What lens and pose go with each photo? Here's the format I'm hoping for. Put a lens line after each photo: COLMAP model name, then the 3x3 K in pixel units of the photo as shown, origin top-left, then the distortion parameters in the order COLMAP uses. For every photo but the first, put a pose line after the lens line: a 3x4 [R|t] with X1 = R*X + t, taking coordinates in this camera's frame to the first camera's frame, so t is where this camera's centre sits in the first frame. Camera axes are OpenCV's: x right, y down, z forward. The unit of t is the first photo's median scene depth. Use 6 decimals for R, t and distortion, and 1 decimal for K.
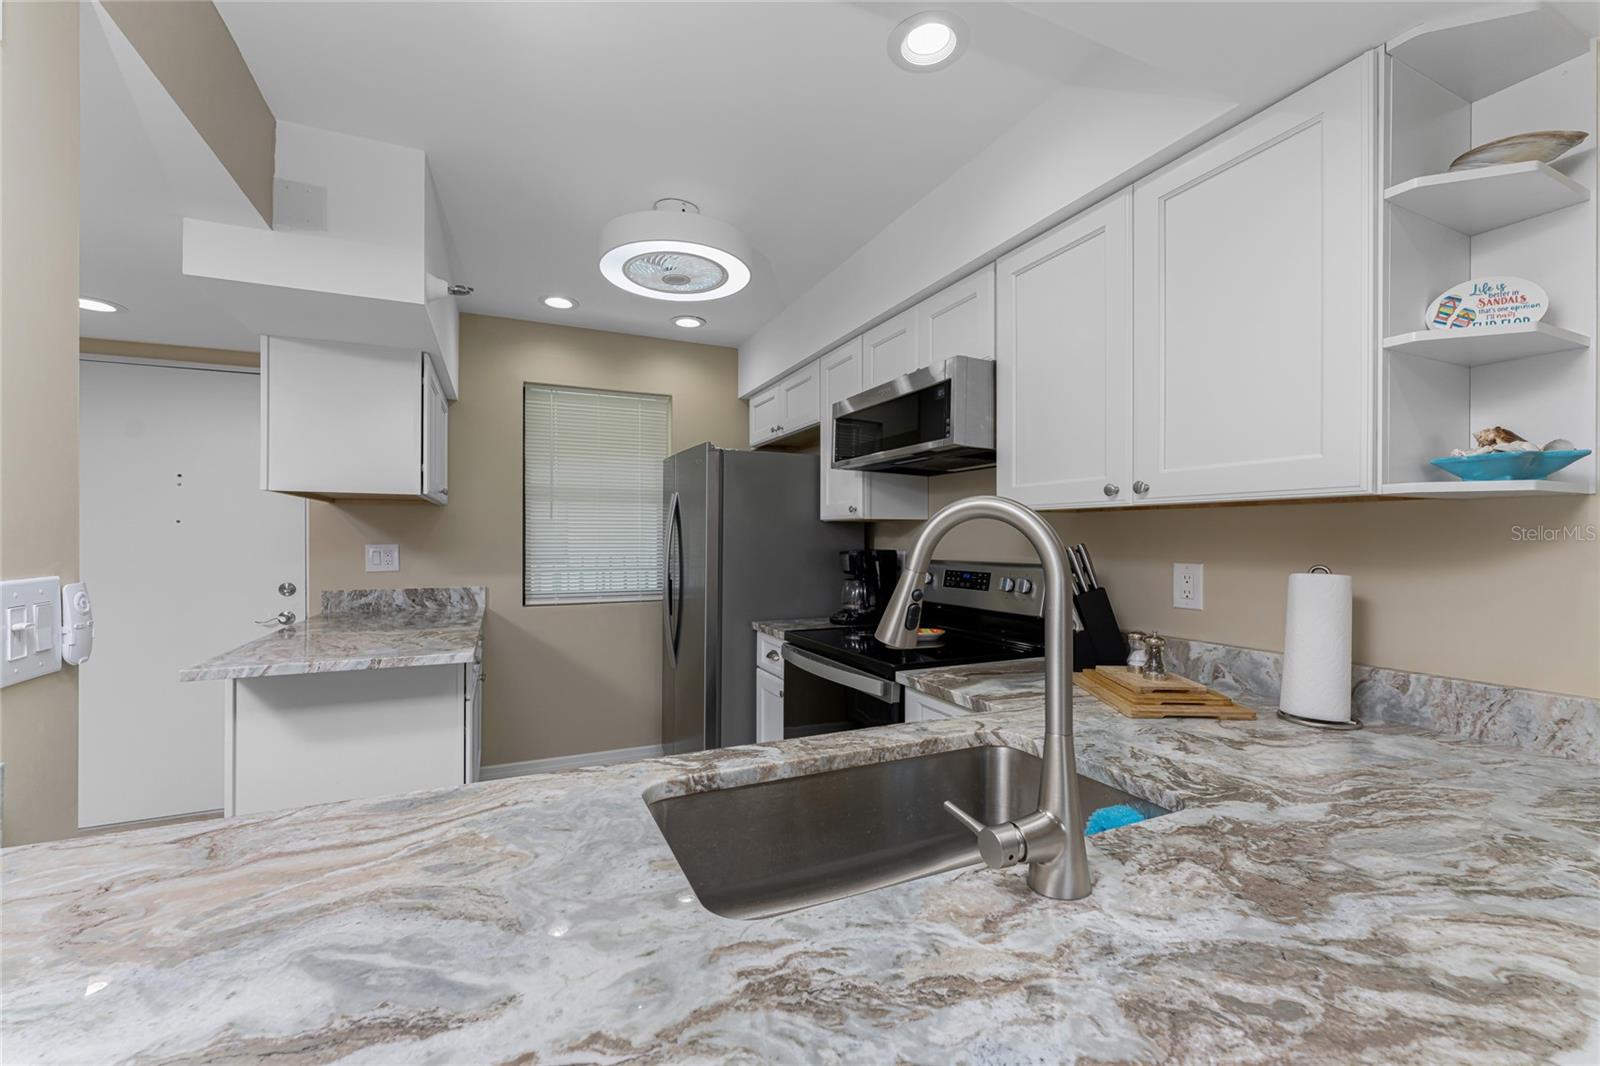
lens RADIAL K [[656.1, 0, 817.2], [0, 656.1, 530.9], [0, 0, 1]] dist [0.001922, 0.000547]
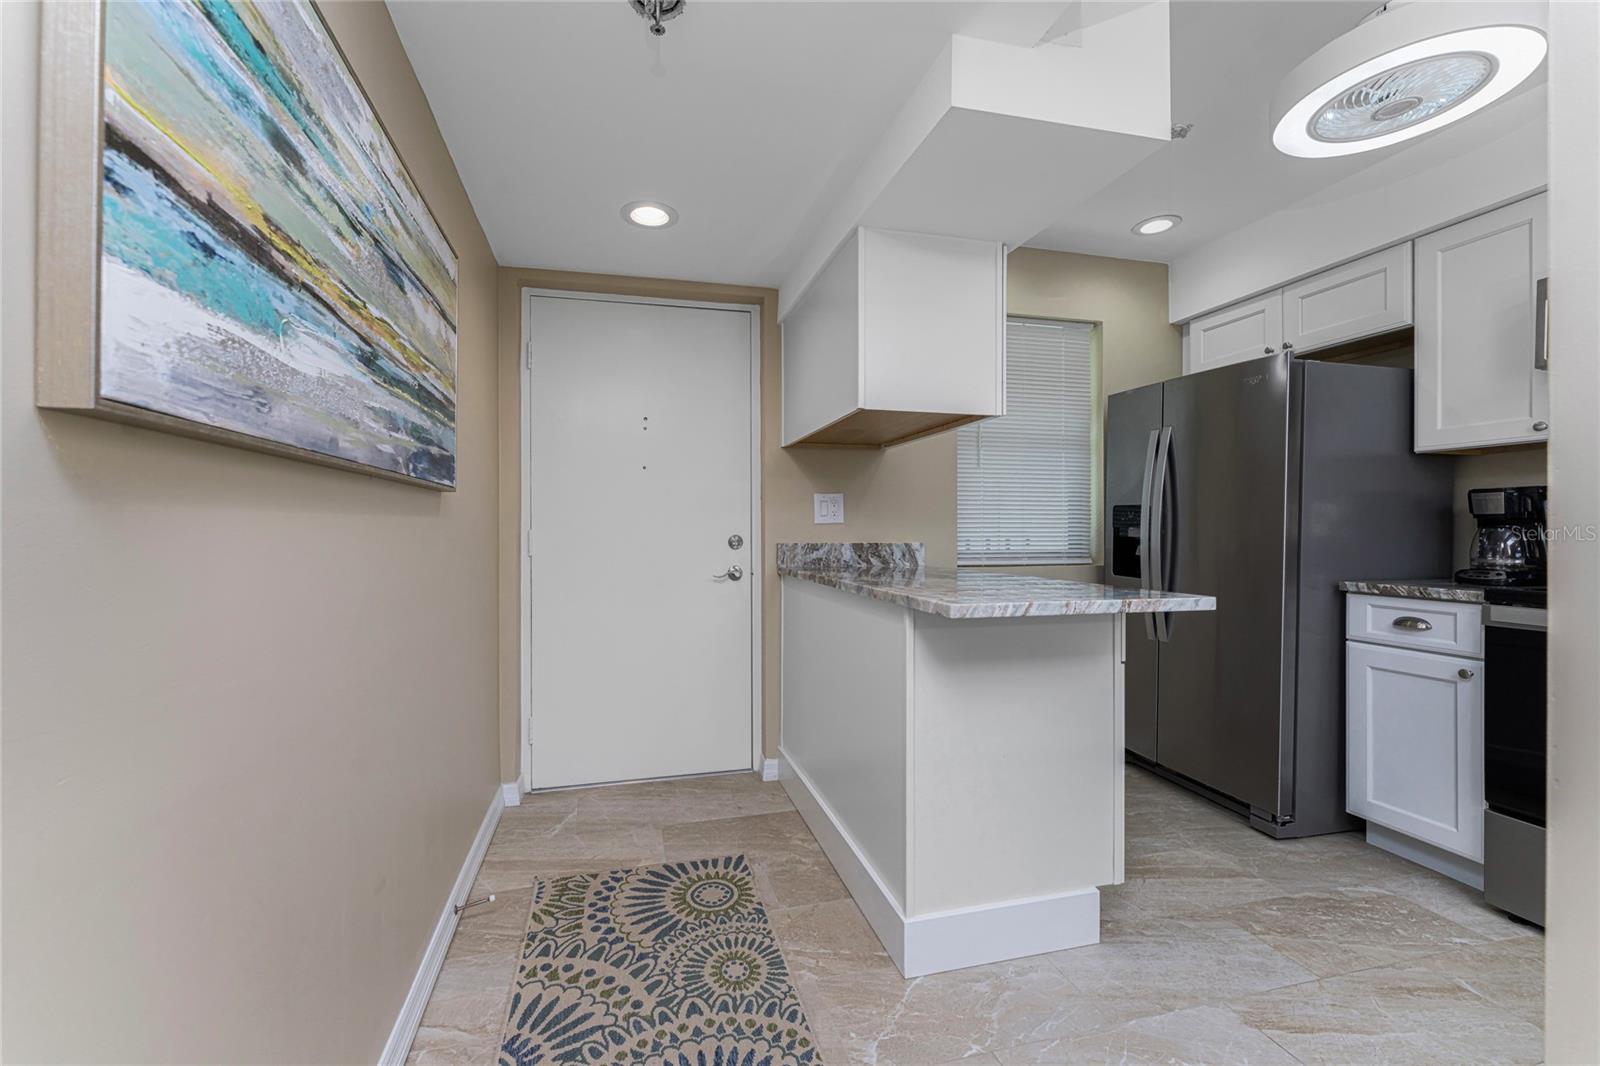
lens RADIAL K [[656.1, 0, 800.2], [0, 656.1, 532.8], [0, 0, 1]] dist [0.001922, 0.000547]
pose [[0.982956, -0.001175, -0.183836, -0.579371], [0.003839, 0.999893, 0.014138, 0.066788], [0.183800, -0.014602, 0.982855, 0.116841]]
